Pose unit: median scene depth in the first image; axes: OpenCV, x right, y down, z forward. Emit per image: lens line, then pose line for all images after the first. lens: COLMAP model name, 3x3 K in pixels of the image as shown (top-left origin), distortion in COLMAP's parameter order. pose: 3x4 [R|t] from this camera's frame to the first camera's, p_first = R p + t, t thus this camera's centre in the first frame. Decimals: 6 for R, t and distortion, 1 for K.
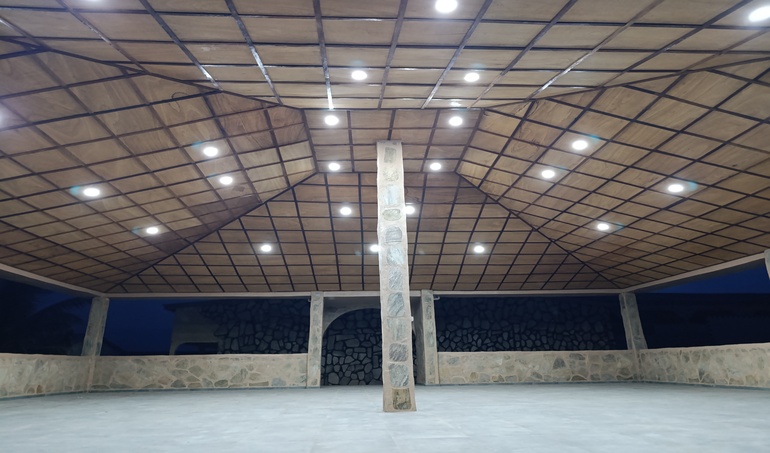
lens RADIAL K [[531.2, 0, 383.1], [0, 531.2, 173.3], [0, 0, 1]] dist [0.003930, -0.003357]
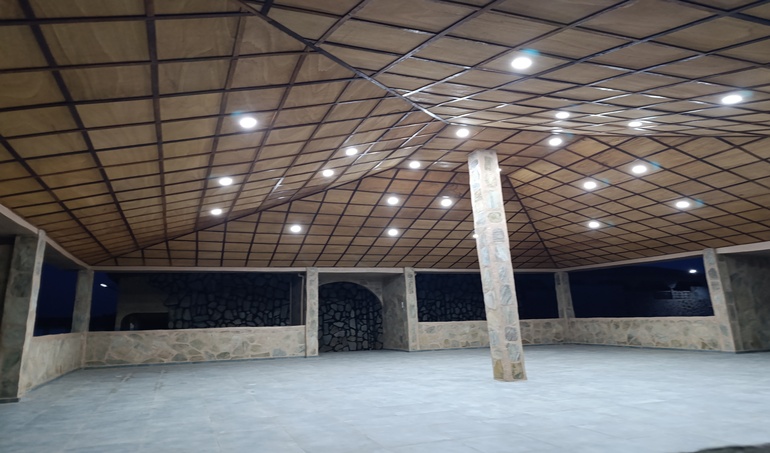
lens RADIAL K [[540.8, 0, 383.8], [0, 540.8, 201.8], [0, 0, 1]] dist [0.006900, -0.002717]
pose [[0.955384, 0.052443, 0.290674, -0.319381], [-0.089143, 0.989417, 0.114486, -0.039340], [-0.281594, -0.135289, 0.949948, -0.026555]]
